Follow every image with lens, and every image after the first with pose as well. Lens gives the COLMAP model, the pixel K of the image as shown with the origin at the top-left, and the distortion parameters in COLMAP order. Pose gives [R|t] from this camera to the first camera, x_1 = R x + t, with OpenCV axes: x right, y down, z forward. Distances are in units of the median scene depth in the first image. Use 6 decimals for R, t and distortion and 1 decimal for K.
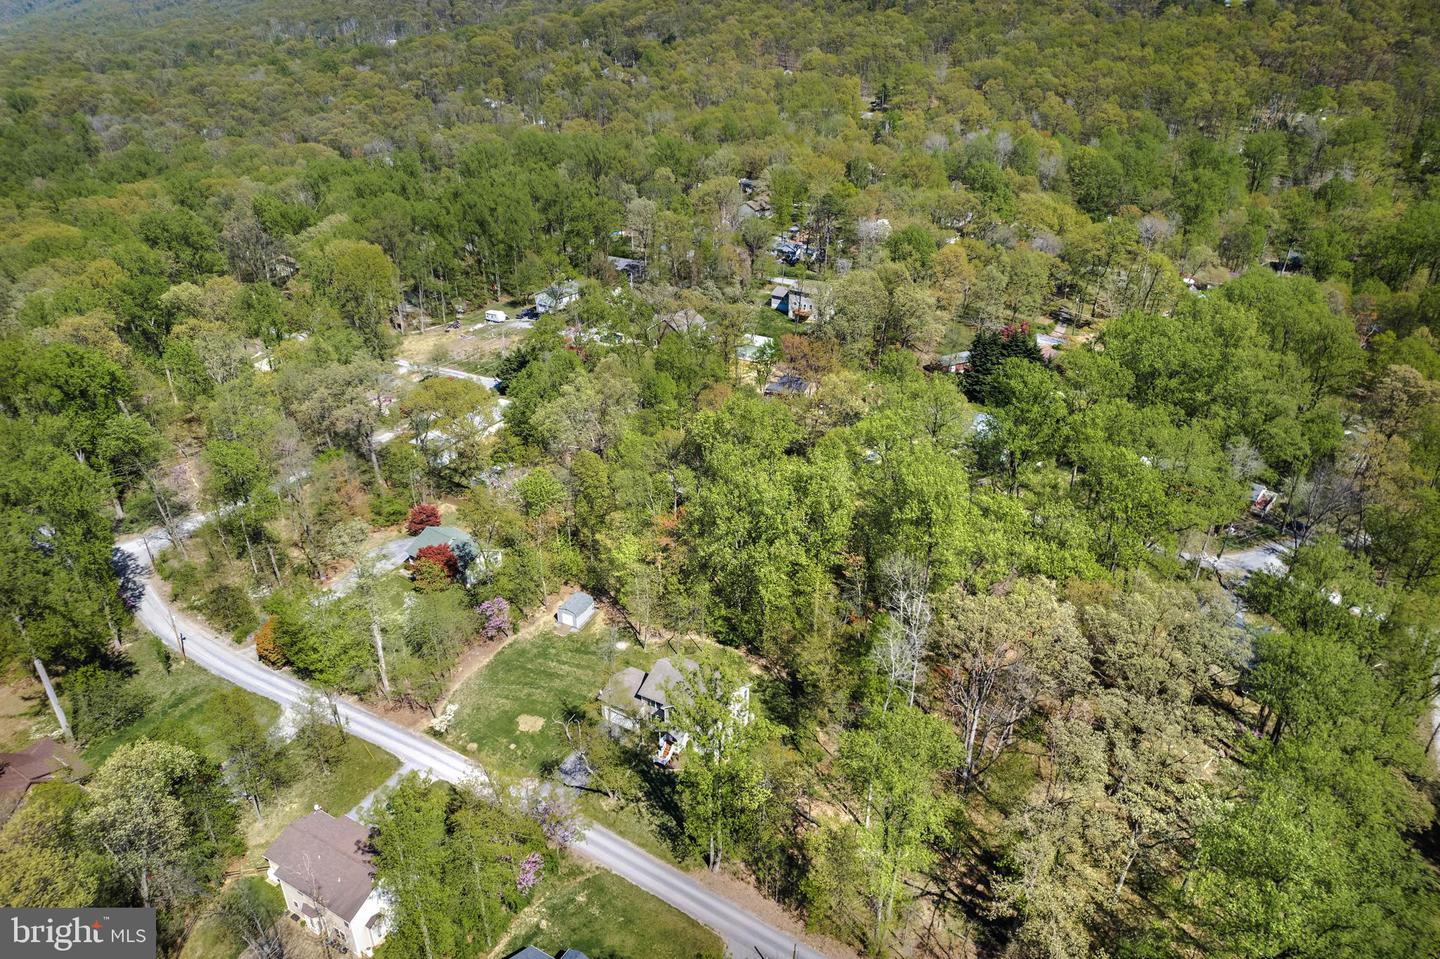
lens RADIAL K [[924.7, 0, 722.2], [0, 924.7, 477.9], [0, 0, 1]] dist [-0.063447, 0.054981]
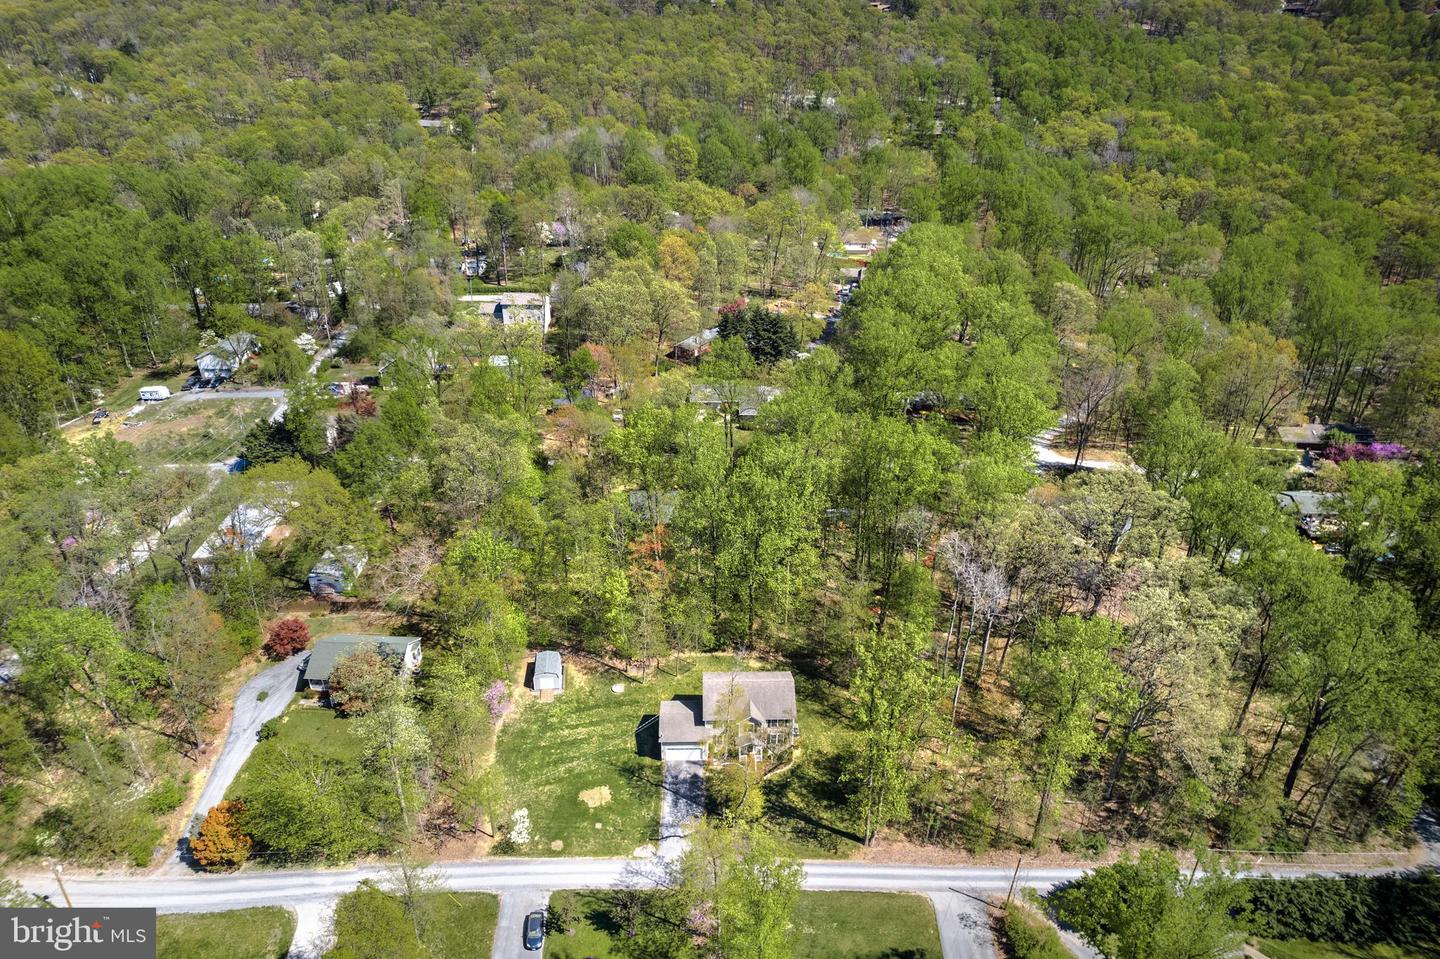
lens RADIAL K [[924.7, 0, 720.1], [0, 924.7, 478.5], [0, 0, 1]] dist [-0.063447, 0.054981]
pose [[0.847754, -0.241290, 0.472326, -0.222926], [0.240975, 0.968532, 0.062264, -0.032174], [-0.472487, 0.061035, 0.879222, 0.058730]]
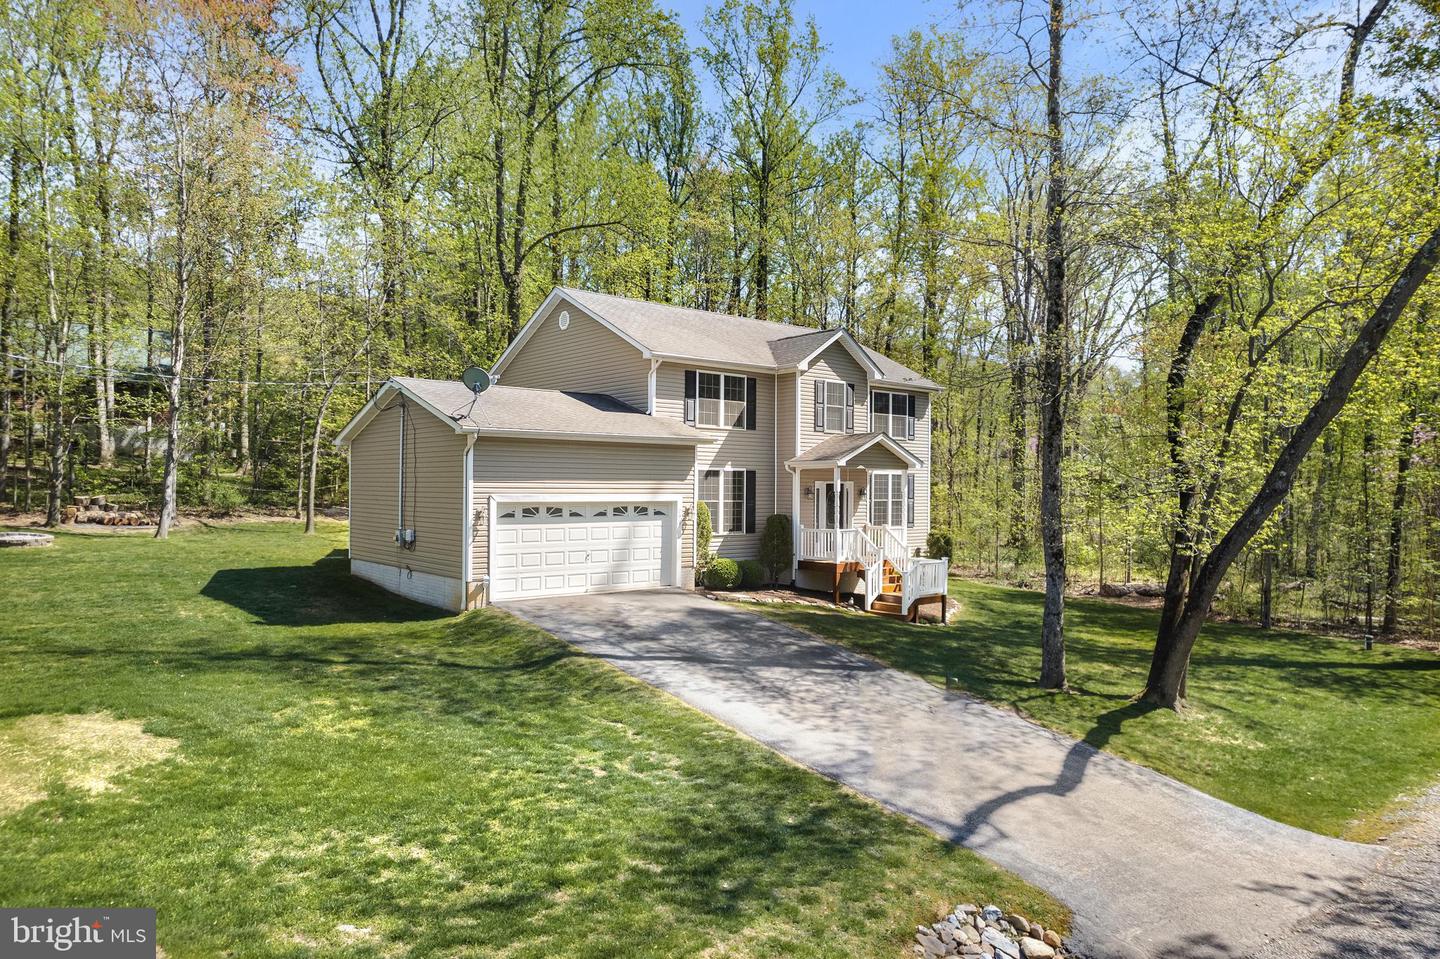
lens RADIAL K [[924.7, 0, 716.8], [0, 924.7, 481.7], [0, 0, 1]] dist [-0.063447, 0.054981]
pose [[0.338462, -0.002171, 0.940978, -0.124979], [0.416167, 0.897225, -0.147621, 0.137291], [-0.843948, 0.441568, 0.304580, 0.445273]]
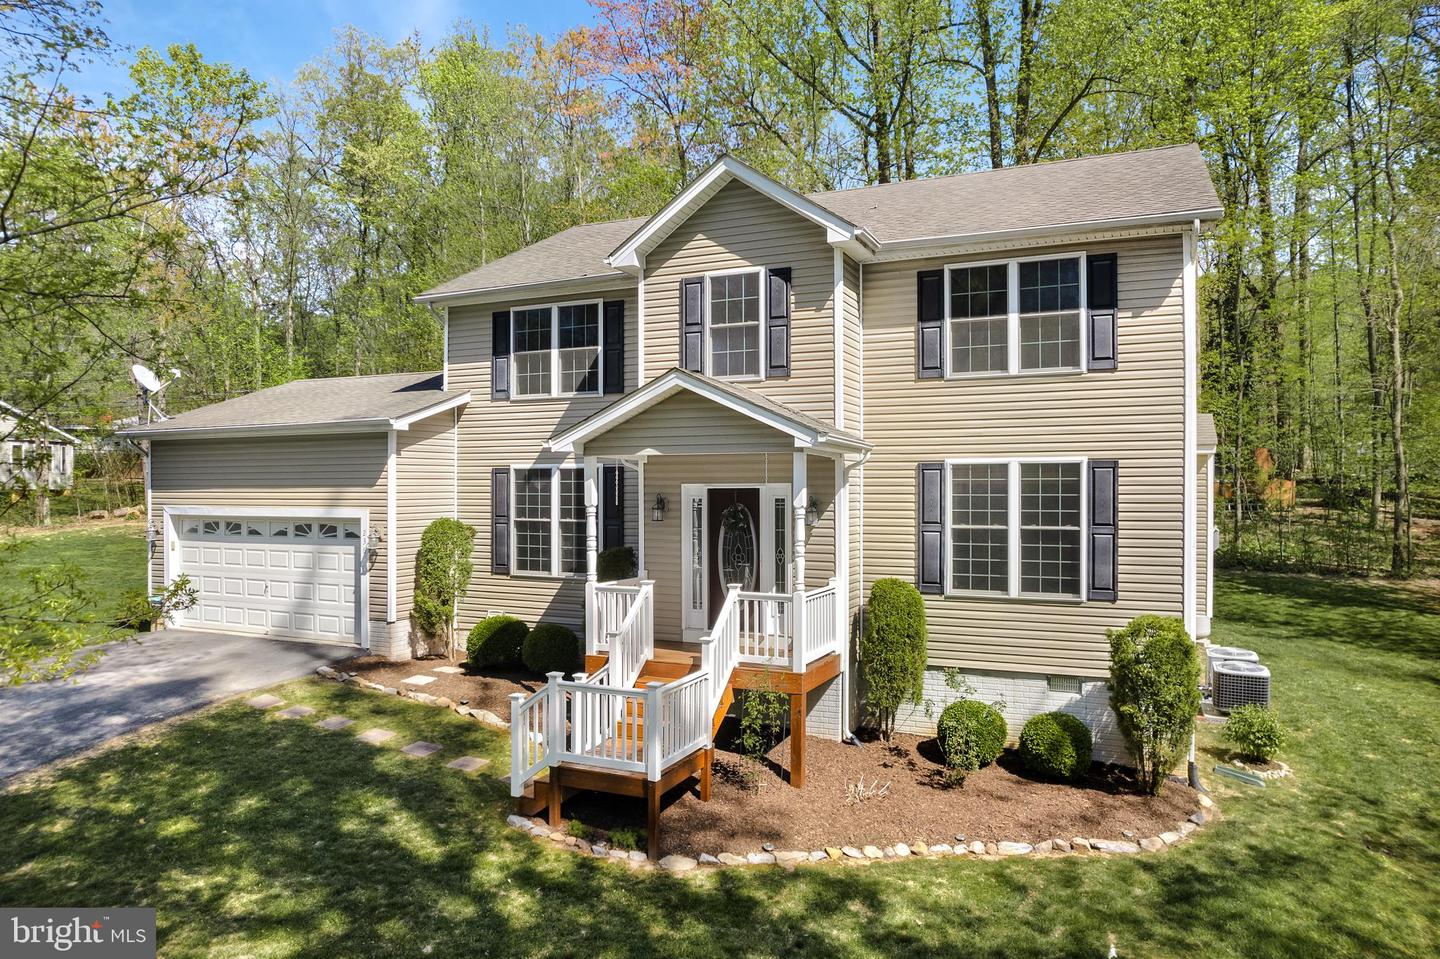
lens RADIAL K [[924.7, 0, 722.1], [0, 924.7, 484.7], [0, 0, 1]] dist [-0.063447, 0.054981]
pose [[0.995399, -0.010858, 0.095202, -0.028304], [0.052308, 0.894026, -0.444950, 0.149134], [-0.080282, 0.447883, 0.890481, 0.422383]]
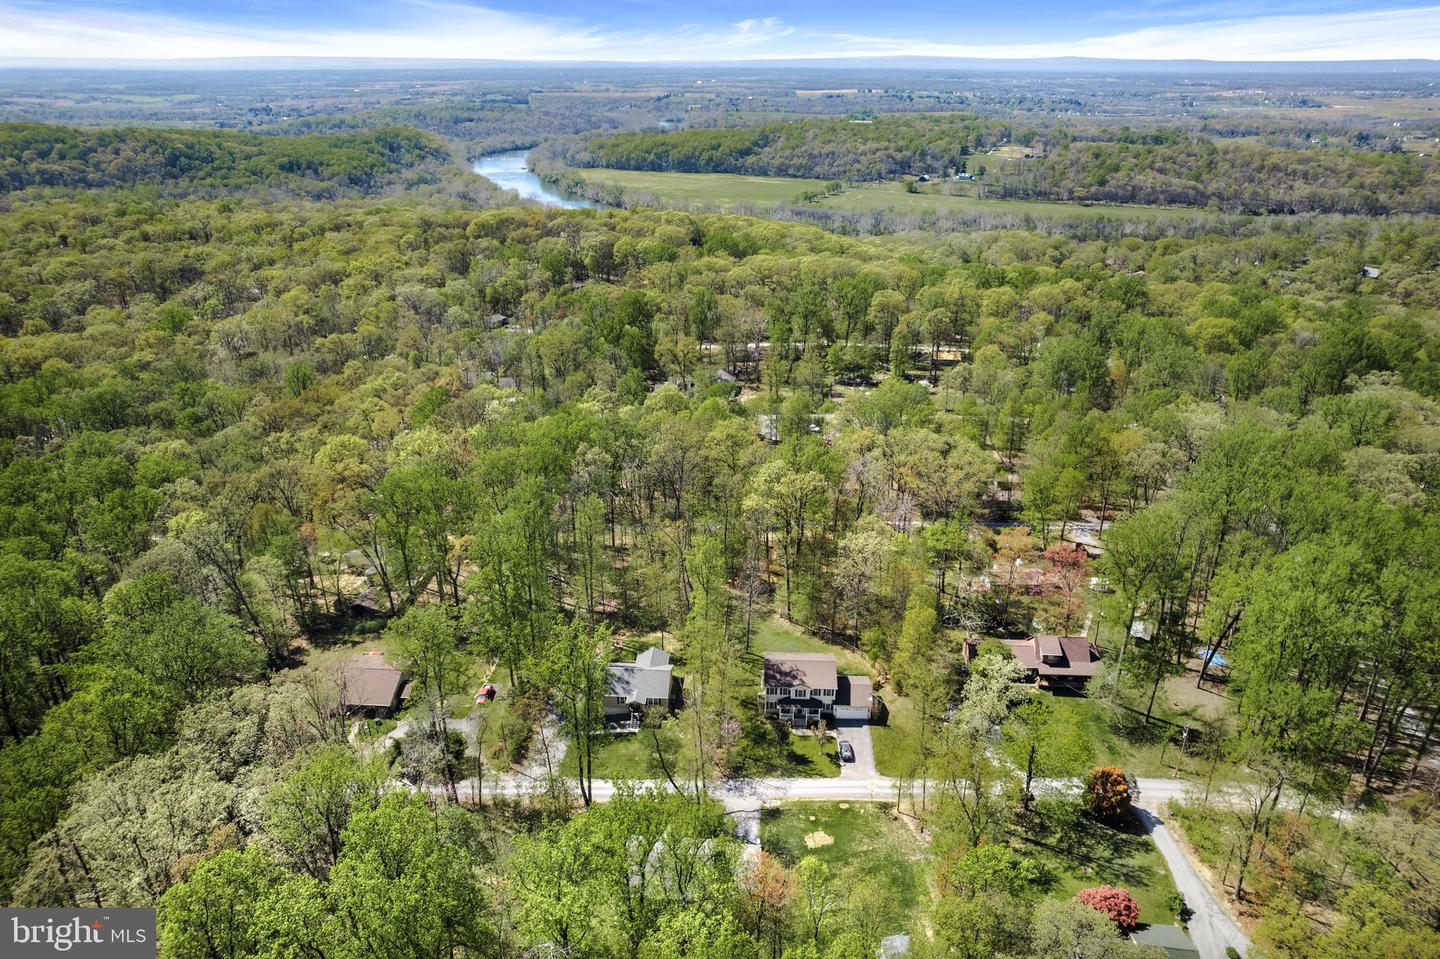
lens RADIAL K [[924.7, 0, 730.1], [0, 924.7, 494.3], [0, 0, 1]] dist [-0.063447, 0.054981]
pose [[-0.888195, 0.181268, -0.422199, 0.111668], [-0.215725, 0.646789, 0.731523, -0.333448], [0.405675, 0.740814, -0.535371, 0.591387]]
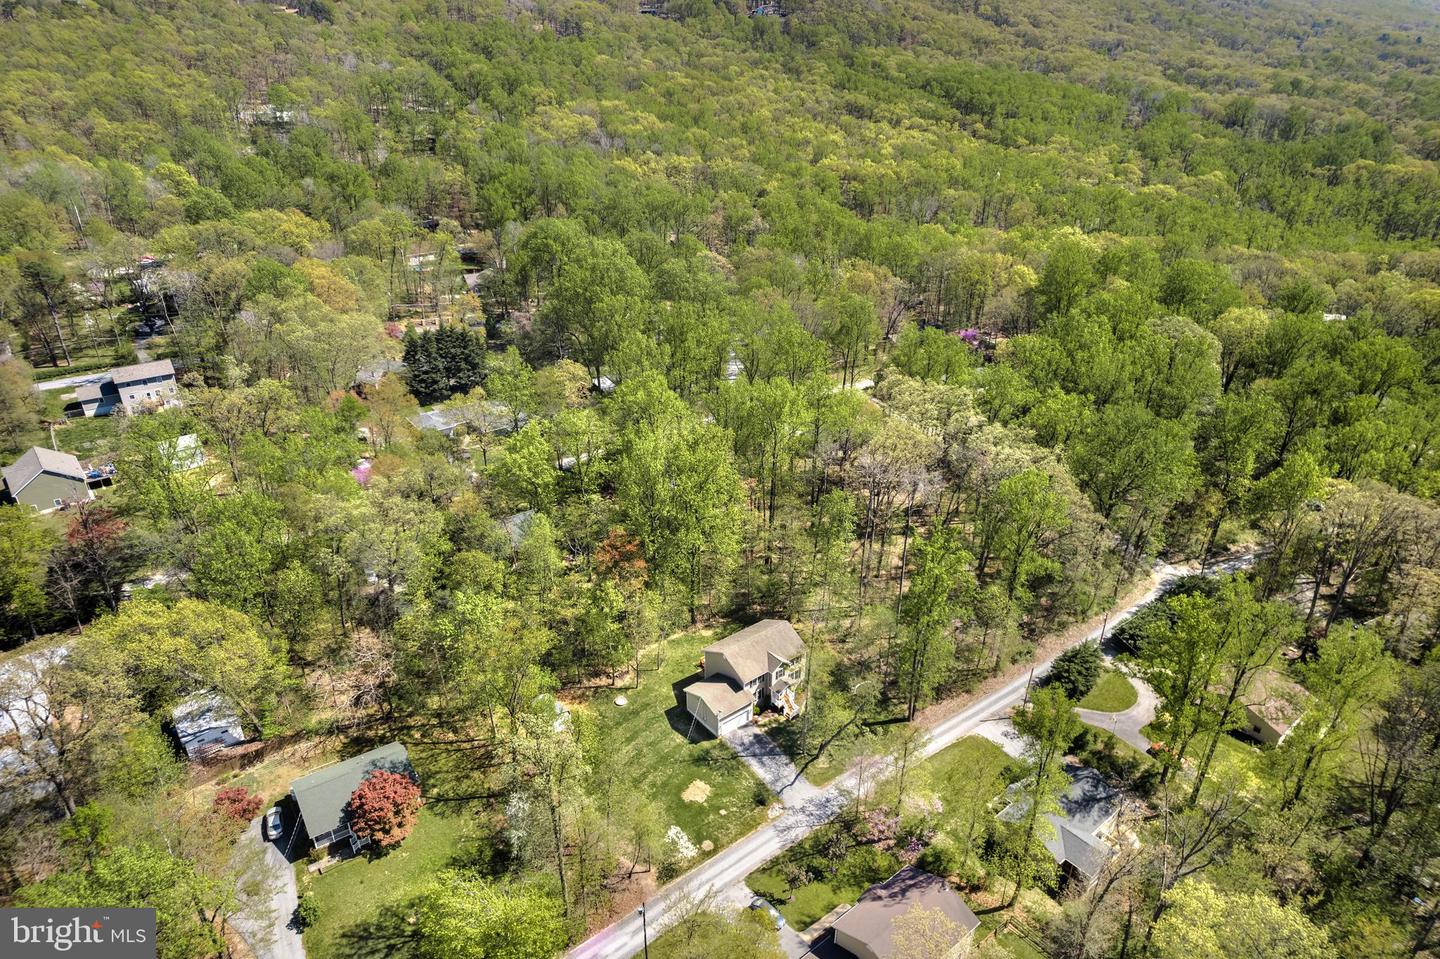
lens RADIAL K [[924.7, 0, 723.5], [0, 924.7, 480.1], [0, 0, 1]] dist [-0.063447, 0.054981]
pose [[0.353451, -0.422454, 0.834628, -0.405854], [0.422448, 0.868141, 0.260517, -0.113117], [-0.834631, 0.260507, 0.485311, 0.218811]]
